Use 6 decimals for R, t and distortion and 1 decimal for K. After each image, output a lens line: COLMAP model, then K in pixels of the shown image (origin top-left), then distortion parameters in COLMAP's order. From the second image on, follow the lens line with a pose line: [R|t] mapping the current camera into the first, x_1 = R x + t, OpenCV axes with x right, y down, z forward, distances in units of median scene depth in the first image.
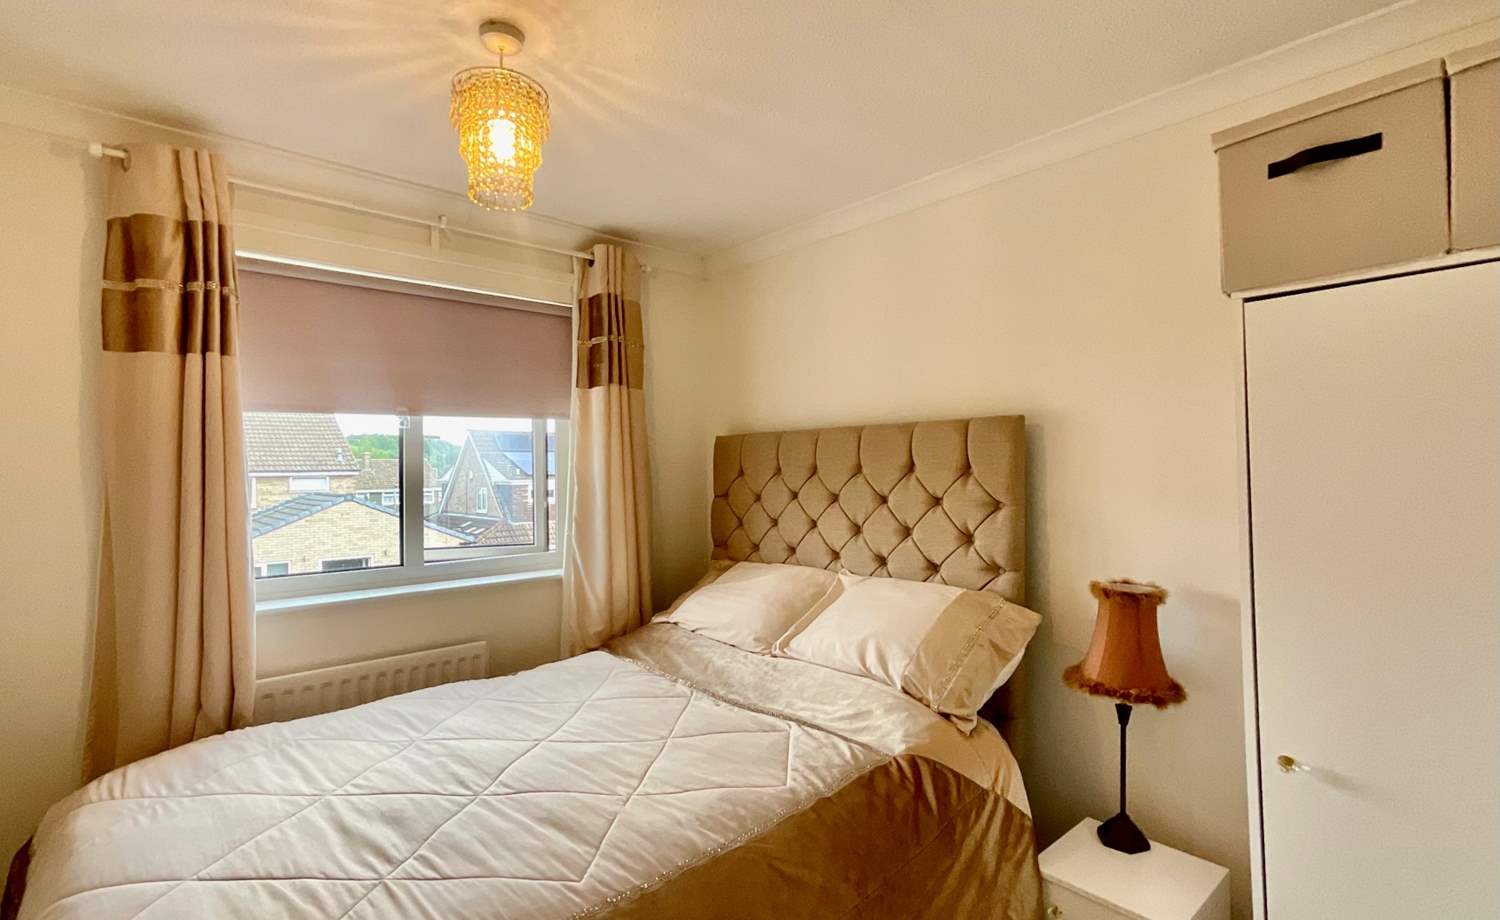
lens RADIAL K [[684.8, 0, 737.2], [0, 684.8, 462.4], [0, 0, 1]] dist [-0.002429, -0.000194]
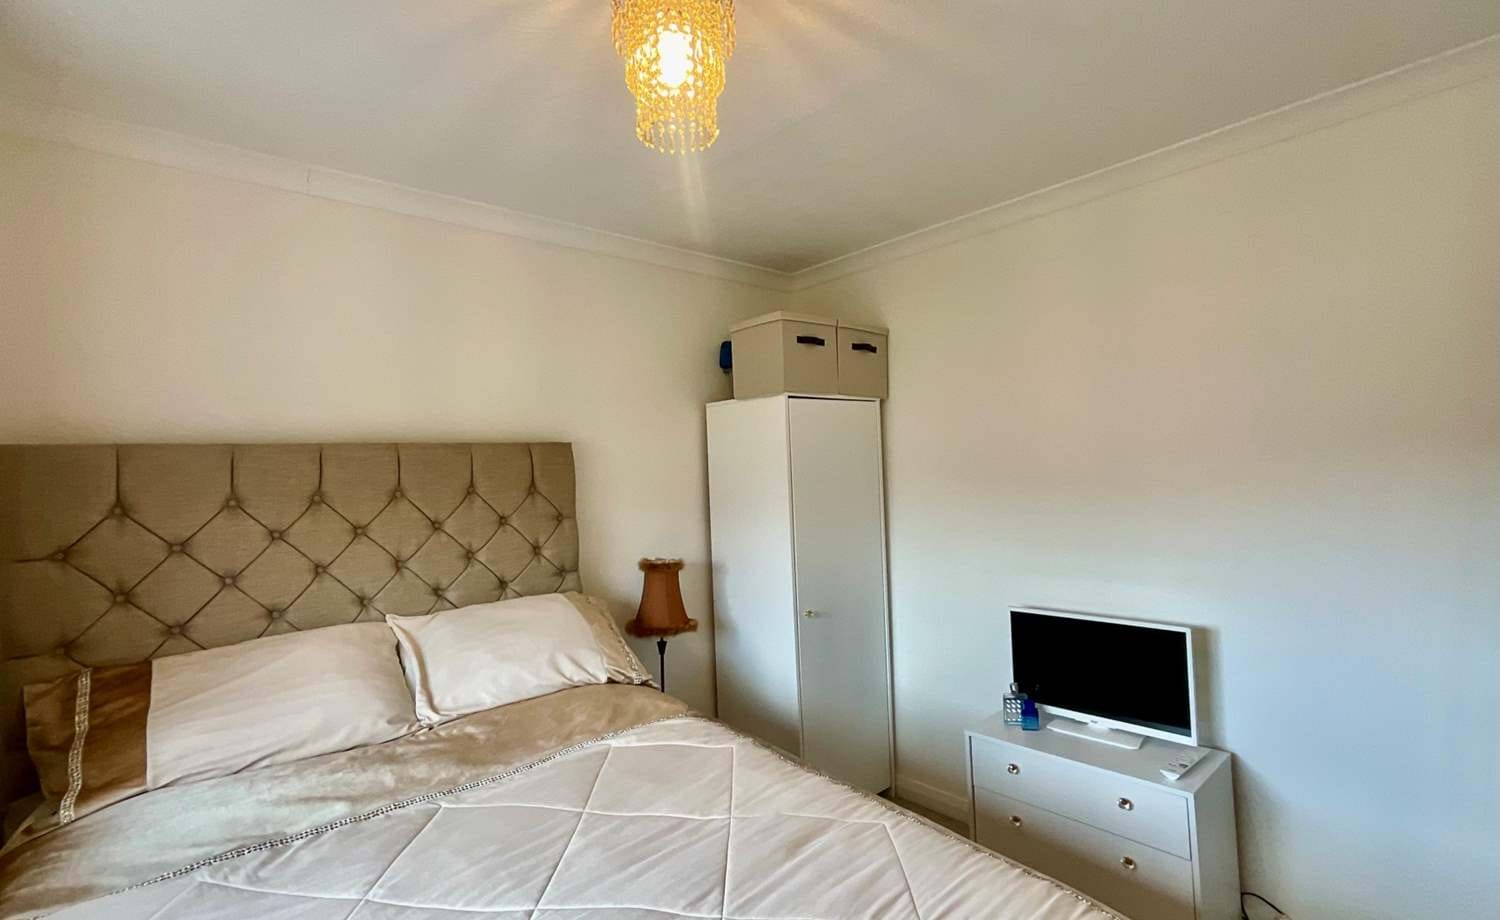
lens RADIAL K [[684.8, 0, 737.2], [0, 684.8, 462.4], [0, 0, 1]] dist [-0.002429, -0.000194]
pose [[0.036393, 0.024384, 0.999040, -0.785193], [0.025488, 0.999354, -0.025320, 0.004338], [-0.999012, 0.026385, 0.035749, 0.649324]]
